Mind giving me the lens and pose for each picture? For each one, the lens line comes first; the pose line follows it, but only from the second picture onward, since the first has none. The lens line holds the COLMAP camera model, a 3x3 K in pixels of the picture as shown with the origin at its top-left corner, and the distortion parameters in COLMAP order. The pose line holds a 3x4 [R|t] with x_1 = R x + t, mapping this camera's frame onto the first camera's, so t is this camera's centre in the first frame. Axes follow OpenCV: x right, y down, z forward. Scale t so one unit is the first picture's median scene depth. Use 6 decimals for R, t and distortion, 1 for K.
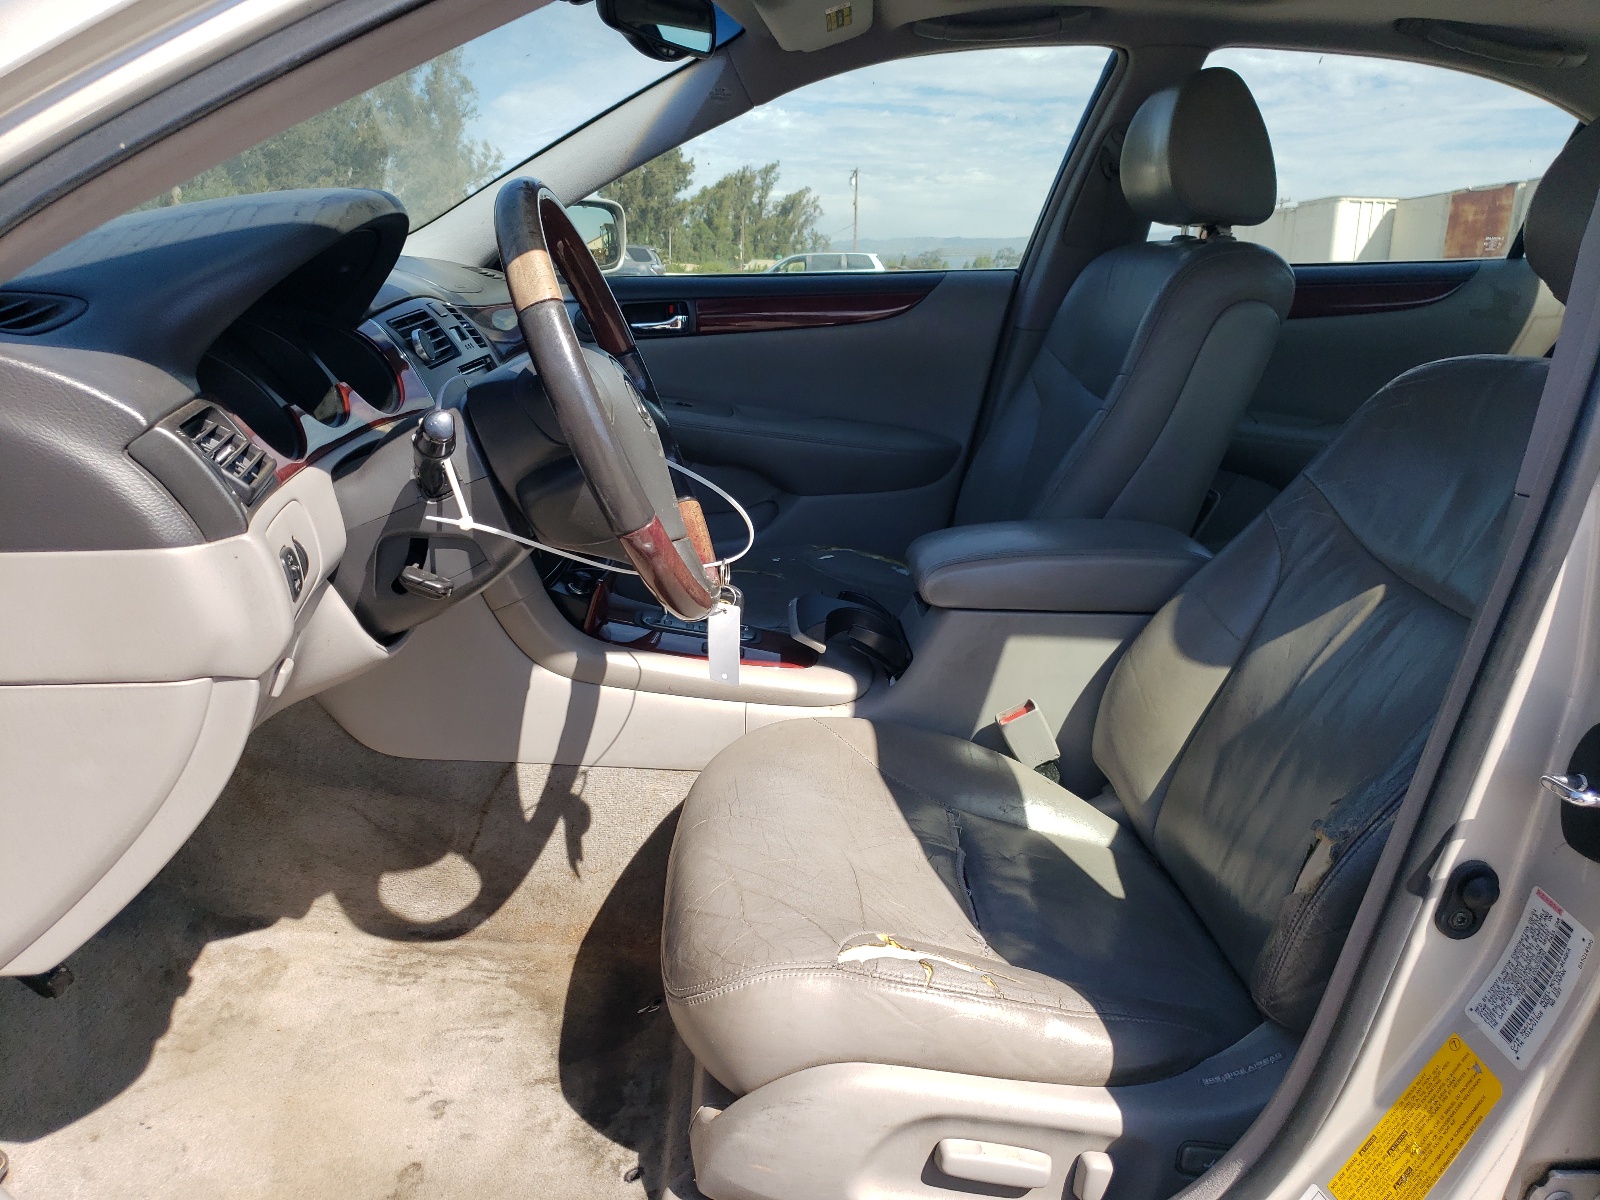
lens RADIAL K [[1210.2, 0, 800.0], [0, 1210.2, 599.8], [0, 0, 1]] dist [0.007652, 0.000807]
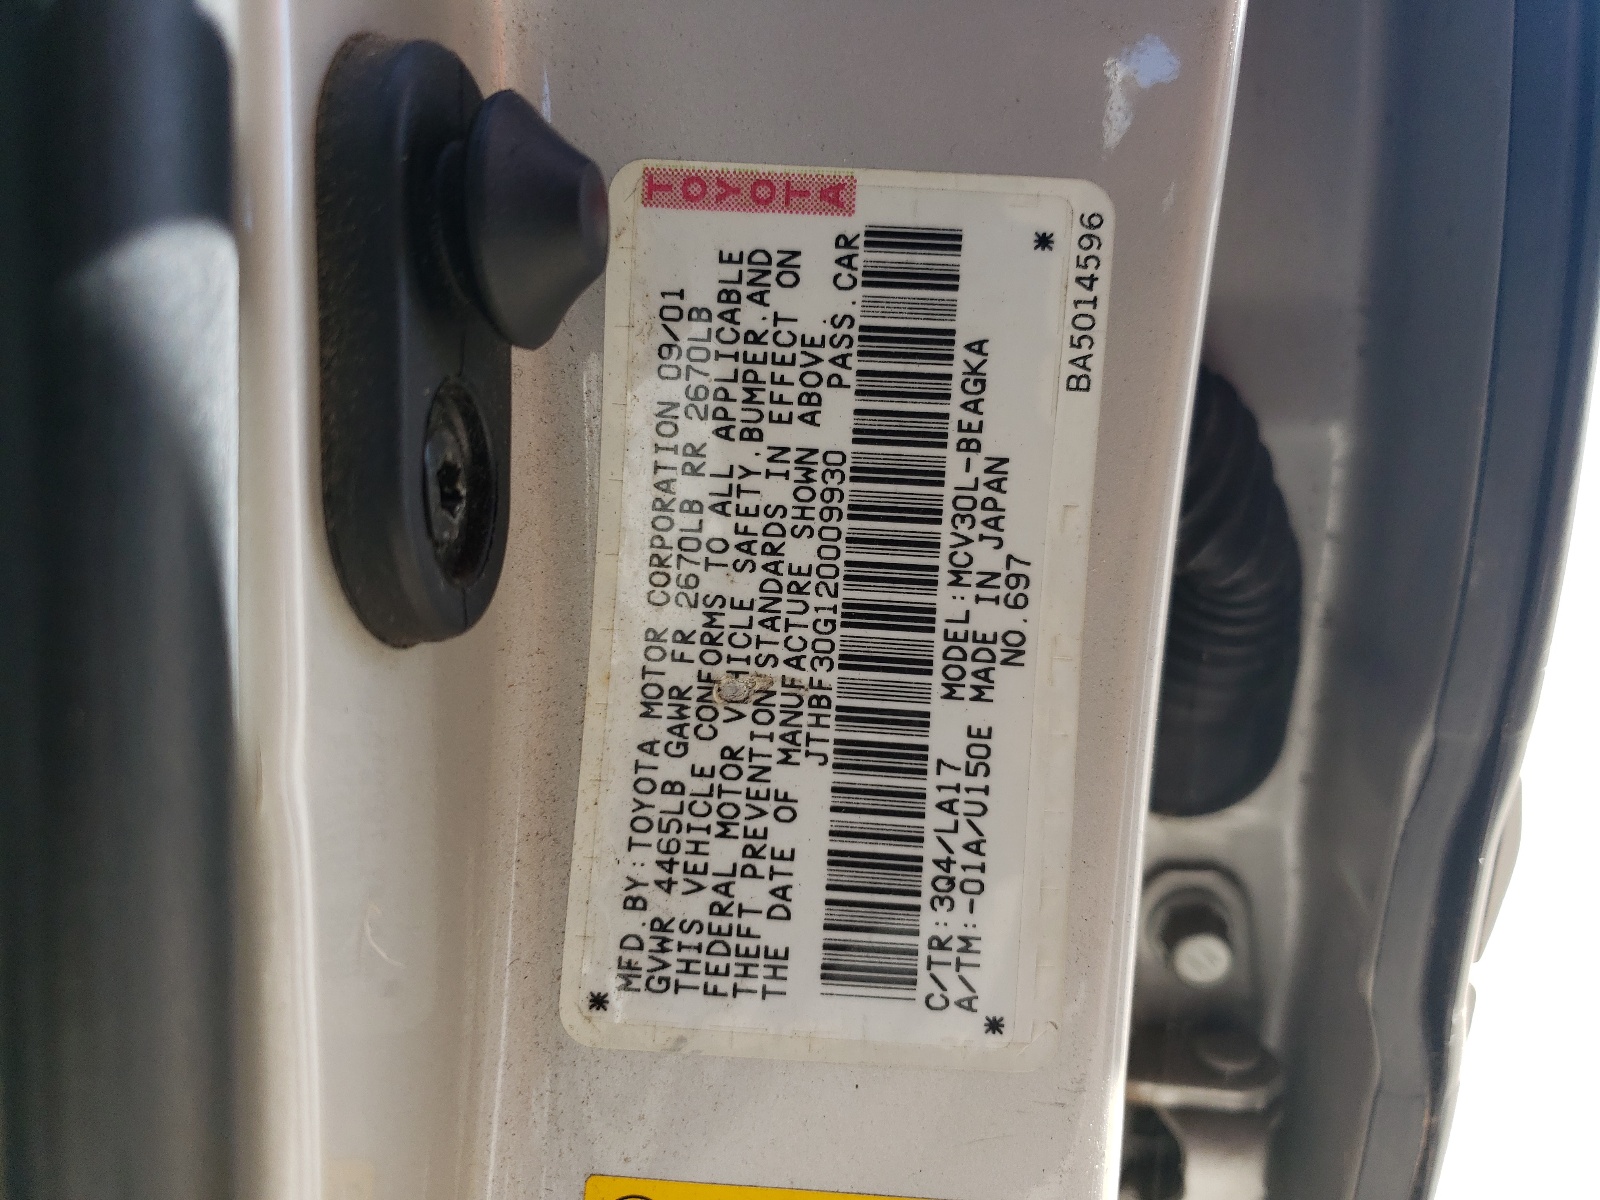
lens RADIAL K [[1210.2, 0, 800.1], [0, 1210.2, 599.4], [0, 0, 1]] dist [0.007652, 0.000807]
pose [[0.121101, -0.274496, 0.953932, 0.427789], [0.289714, 0.928937, 0.230525, 0.265493], [-0.949421, 0.248450, 0.192021, 0.970657]]
